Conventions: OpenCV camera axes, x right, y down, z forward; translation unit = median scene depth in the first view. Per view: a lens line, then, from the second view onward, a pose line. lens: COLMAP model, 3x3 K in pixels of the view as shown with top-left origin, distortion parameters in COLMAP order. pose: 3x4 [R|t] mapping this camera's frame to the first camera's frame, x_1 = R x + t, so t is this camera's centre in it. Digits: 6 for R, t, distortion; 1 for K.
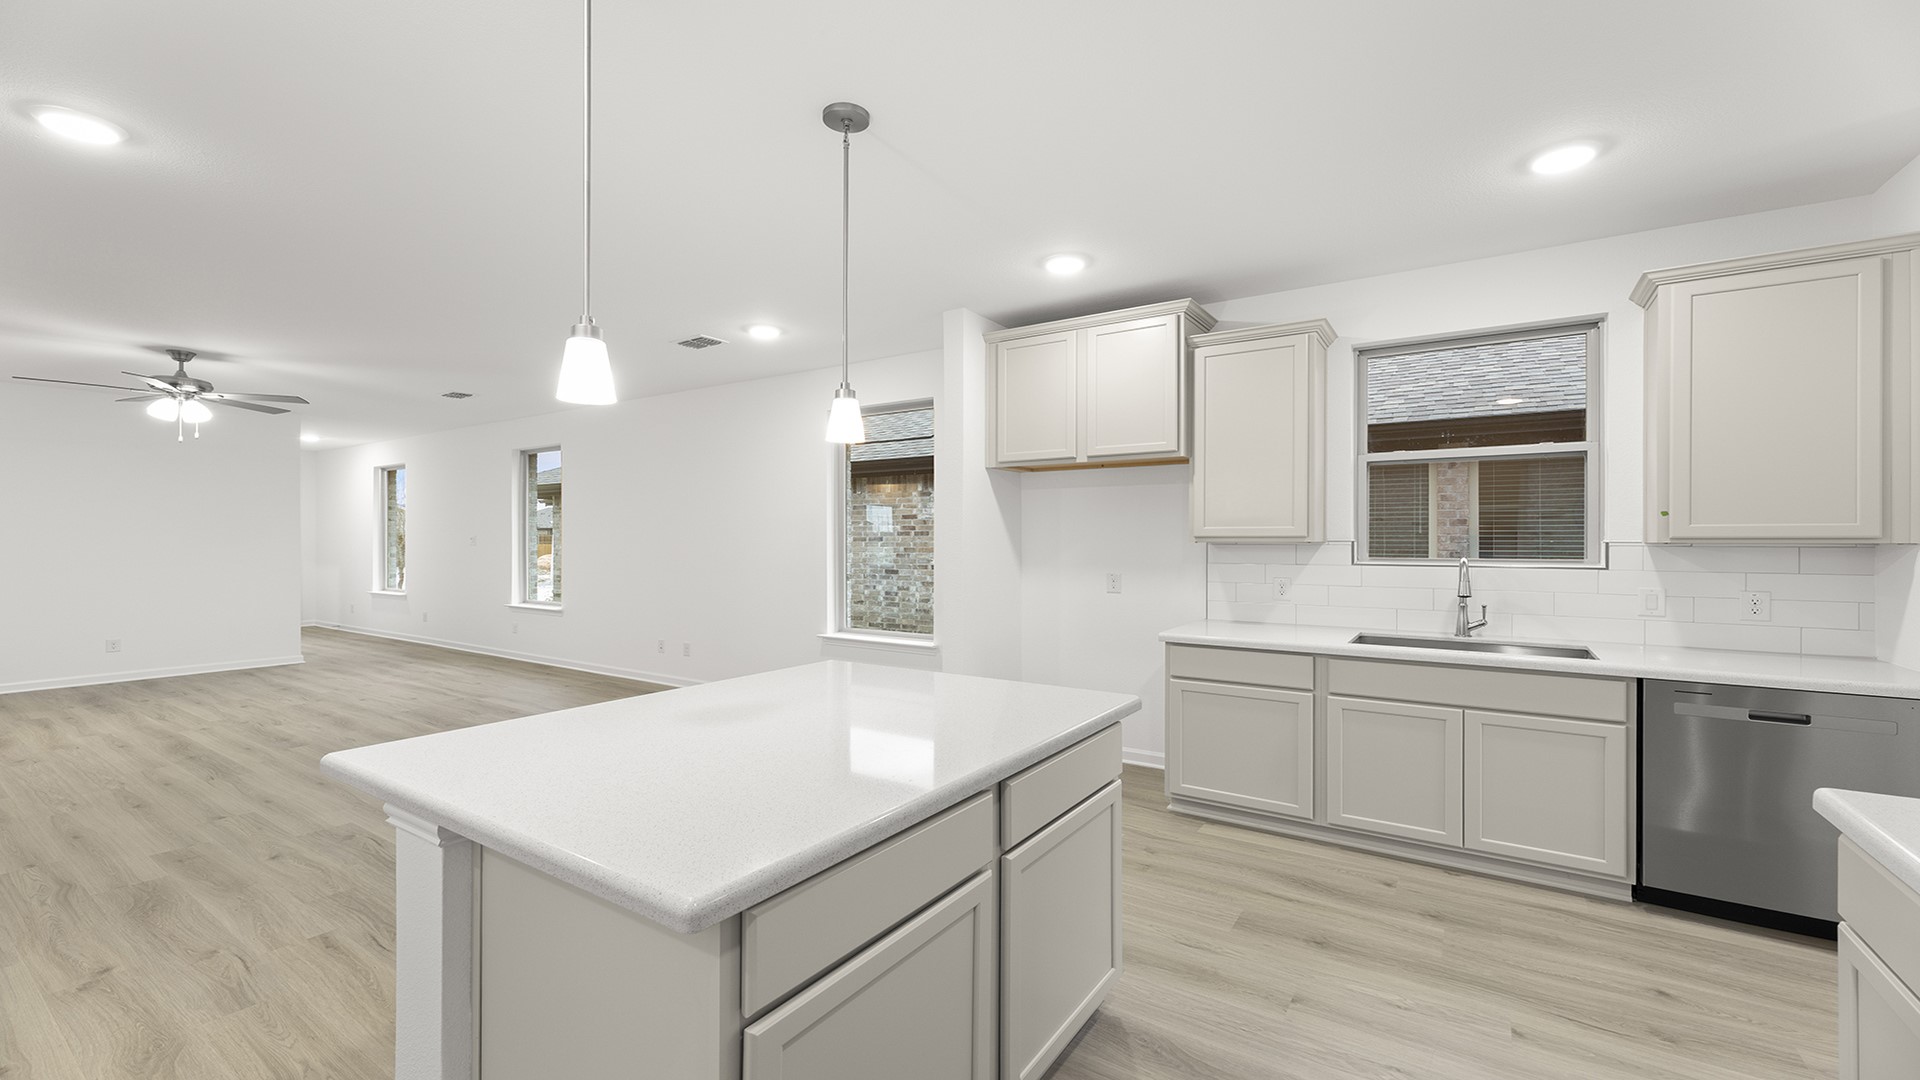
lens RADIAL K [[776.0, 0, 959.4], [0, 776.0, 540.9], [0, 0, 1]] dist [0.000467, 0.000097]
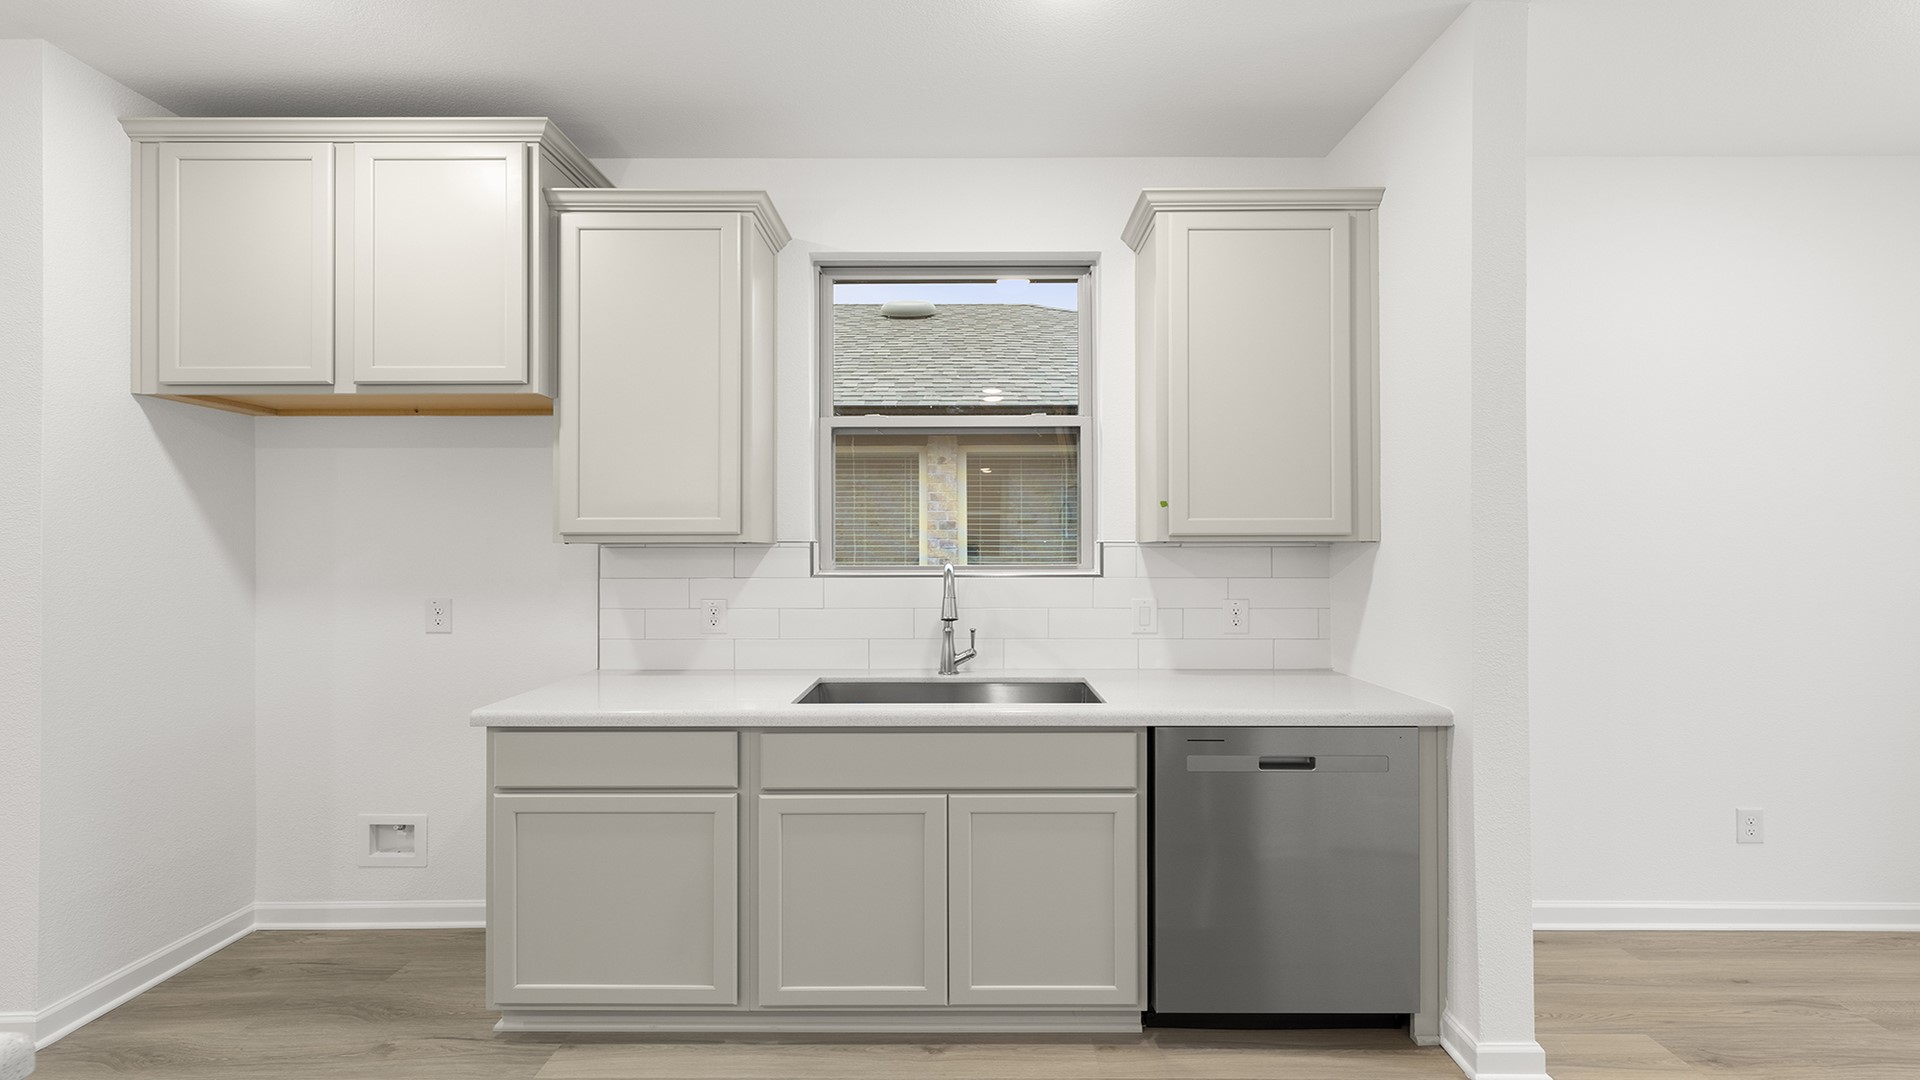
lens RADIAL K [[850.2, 0, 975.5], [0, 850.2, 544.7], [0, 0, 1]] dist [-0.001662, -0.000323]
pose [[0.825383, 0.001383, 0.564572, 0.232251], [0.003276, 0.999968, -0.007238, 0.009669], [-0.564564, 0.007824, 0.825352, 0.346179]]
